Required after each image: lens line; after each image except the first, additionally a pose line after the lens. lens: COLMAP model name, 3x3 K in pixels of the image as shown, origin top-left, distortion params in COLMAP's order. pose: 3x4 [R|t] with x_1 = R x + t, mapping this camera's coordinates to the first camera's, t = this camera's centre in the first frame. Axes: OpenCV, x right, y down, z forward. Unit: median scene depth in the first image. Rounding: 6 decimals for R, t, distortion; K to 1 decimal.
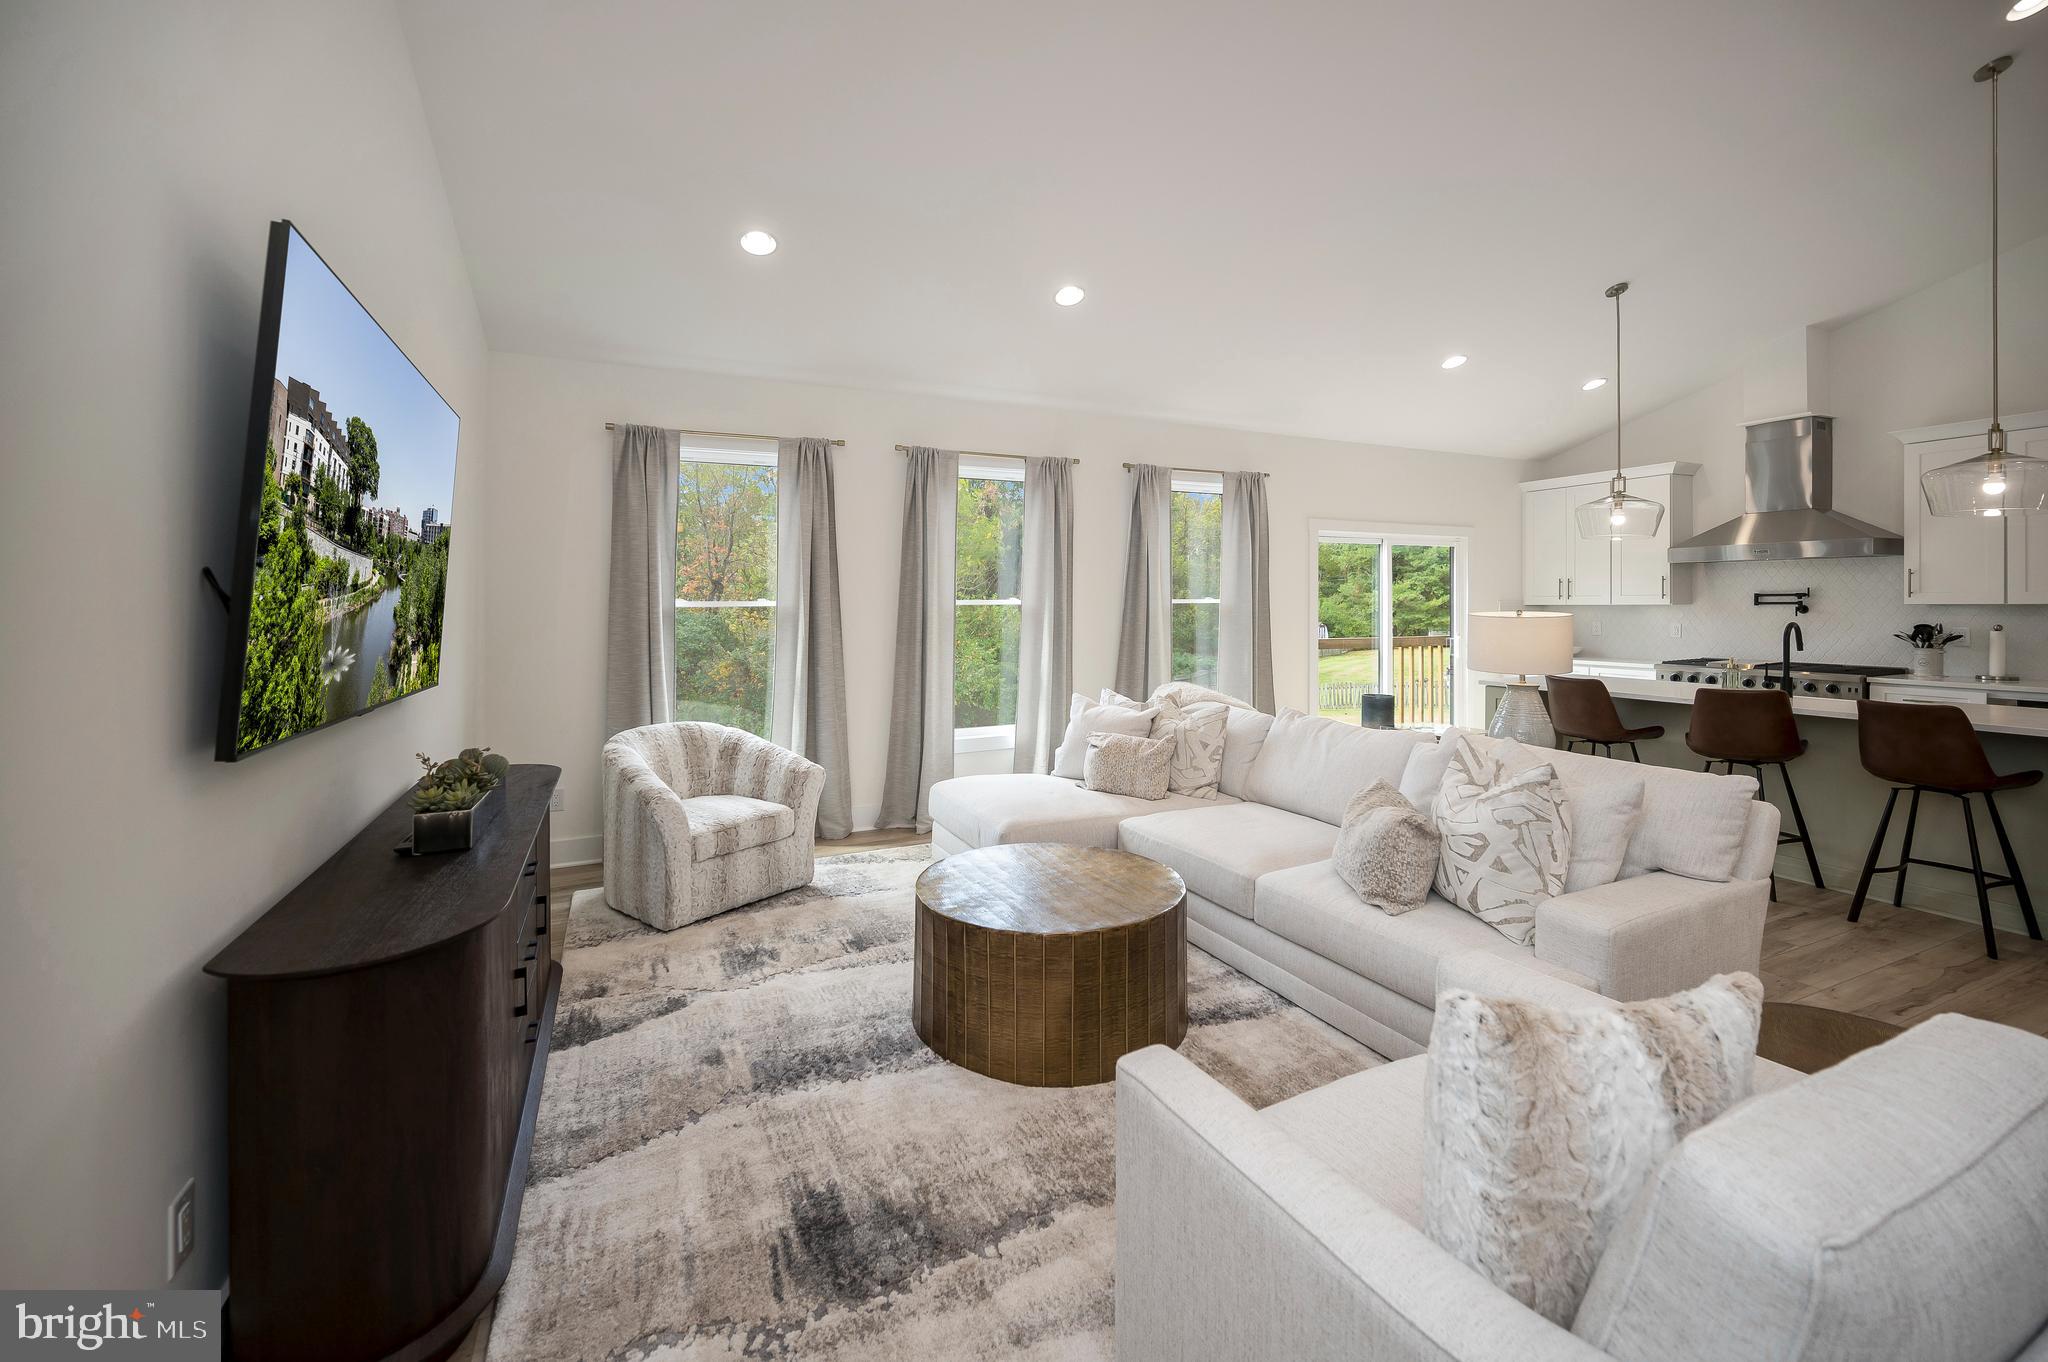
lens RADIAL K [[830.1, 0, 1020.3], [0, 830.1, 598.7], [0, 0, 1]] dist [-0.000905, -0.000722]
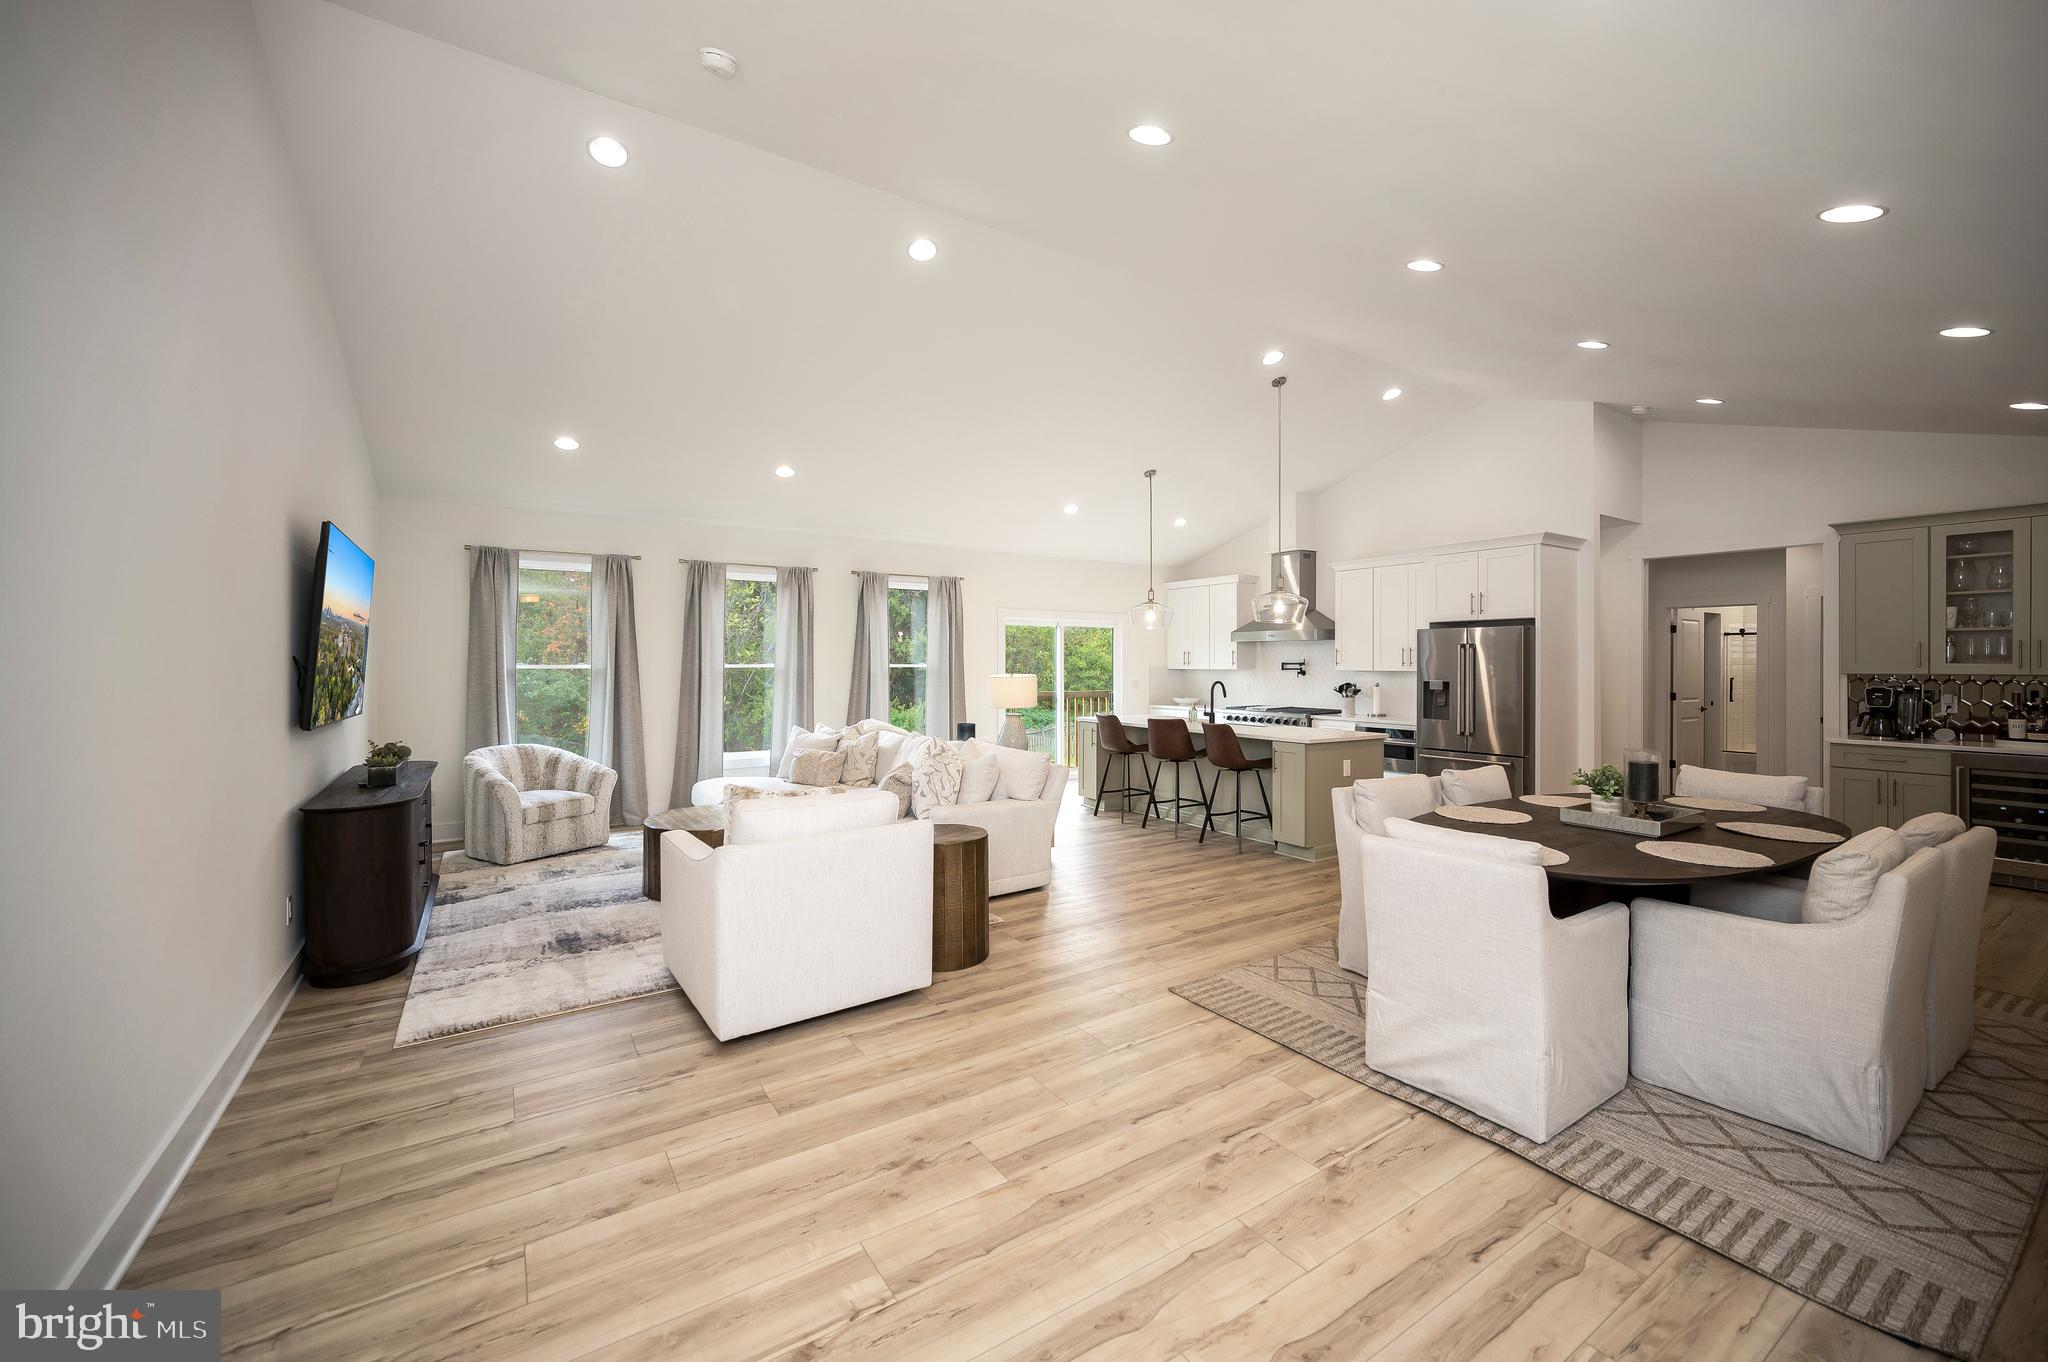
lens RADIAL K [[802.7, 0, 1024.4], [0, 802.7, 672.0], [0, 0, 1]] dist [-0.008942, 0.000640]
pose [[0.989324, 0.004309, 0.145672, 0.283969], [-0.006797, 0.999839, 0.016586, -0.014079], [-0.145577, -0.017399, 0.989194, -0.564619]]
